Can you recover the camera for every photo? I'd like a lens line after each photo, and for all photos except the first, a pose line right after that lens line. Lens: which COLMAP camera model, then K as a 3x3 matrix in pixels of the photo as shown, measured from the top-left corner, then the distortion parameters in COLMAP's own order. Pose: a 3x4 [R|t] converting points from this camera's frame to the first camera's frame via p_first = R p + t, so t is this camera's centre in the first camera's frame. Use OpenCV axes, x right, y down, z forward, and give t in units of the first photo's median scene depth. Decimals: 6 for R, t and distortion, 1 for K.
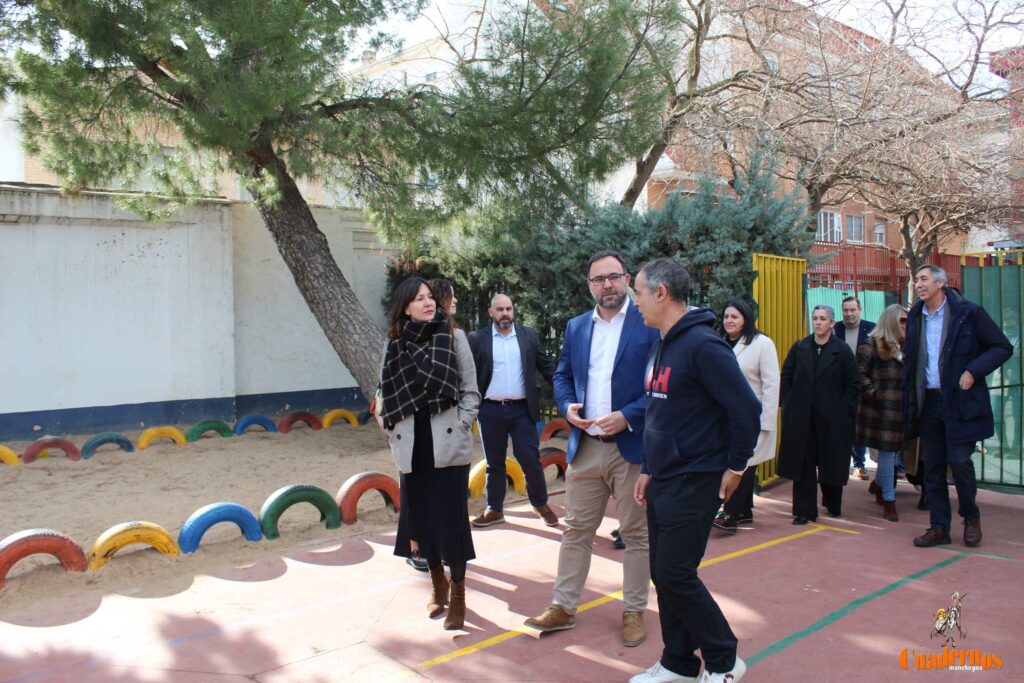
lens RADIAL K [[862.8, 0, 512.0], [0, 862.8, 341.5], [0, 0, 1]] dist [-0.155337, 0.143664]
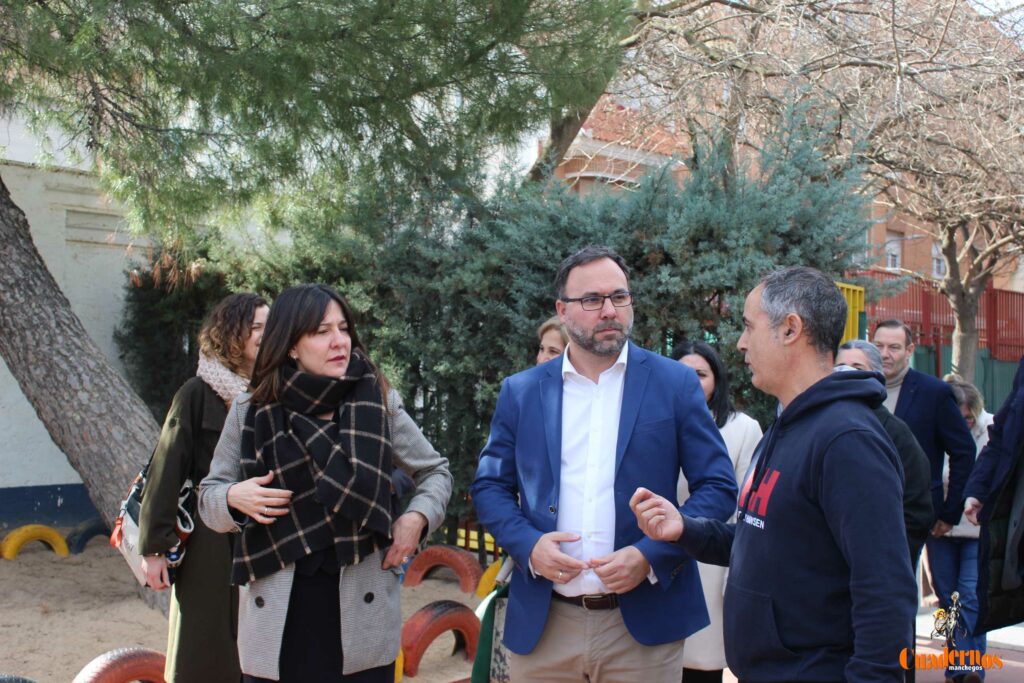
lens RADIAL K [[1364.7, 0, 512.0], [0, 1364.7, 341.5], [0, 0, 1]] dist [-0.024374, 0.037295]
pose [[0.986556, 0.033819, 0.159888, -0.047175], [-0.025784, 0.998311, -0.052064, -0.002001], [-0.161379, 0.047241, 0.985761, 0.080409]]
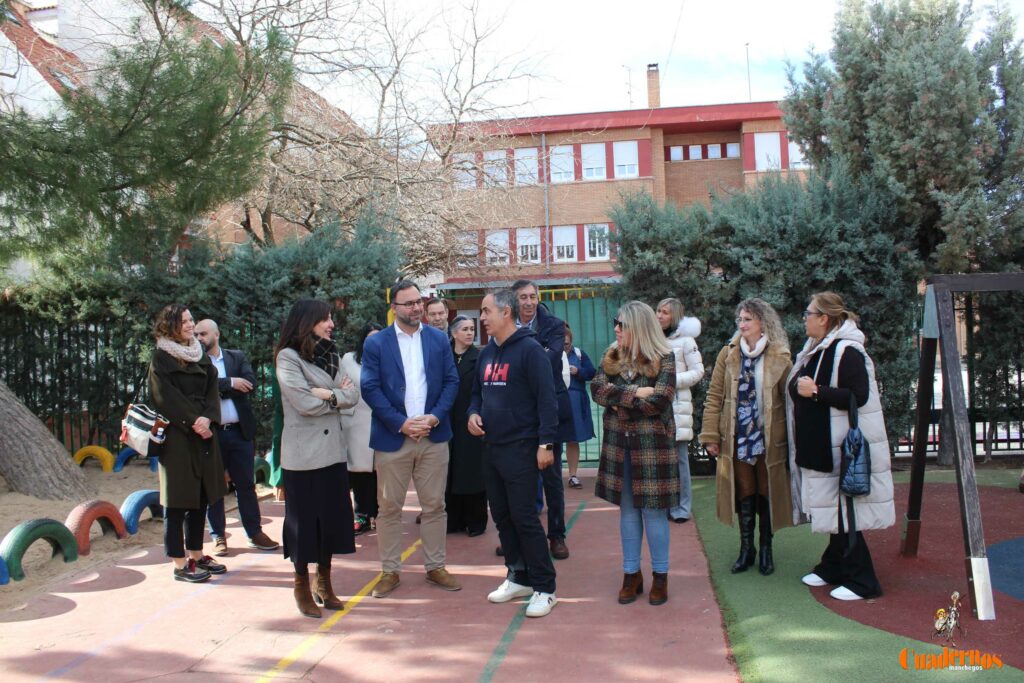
lens RADIAL K [[893.6, 0, 512.0], [0, 893.6, 341.5], [0, 0, 1]] dist [-0.151924, 0.160357]
pose [[0.766815, -0.012977, 0.641737, -0.304274], [0.045802, 0.998353, -0.034540, 0.017959], [-0.640232, 0.055879, 0.766146, -0.058786]]
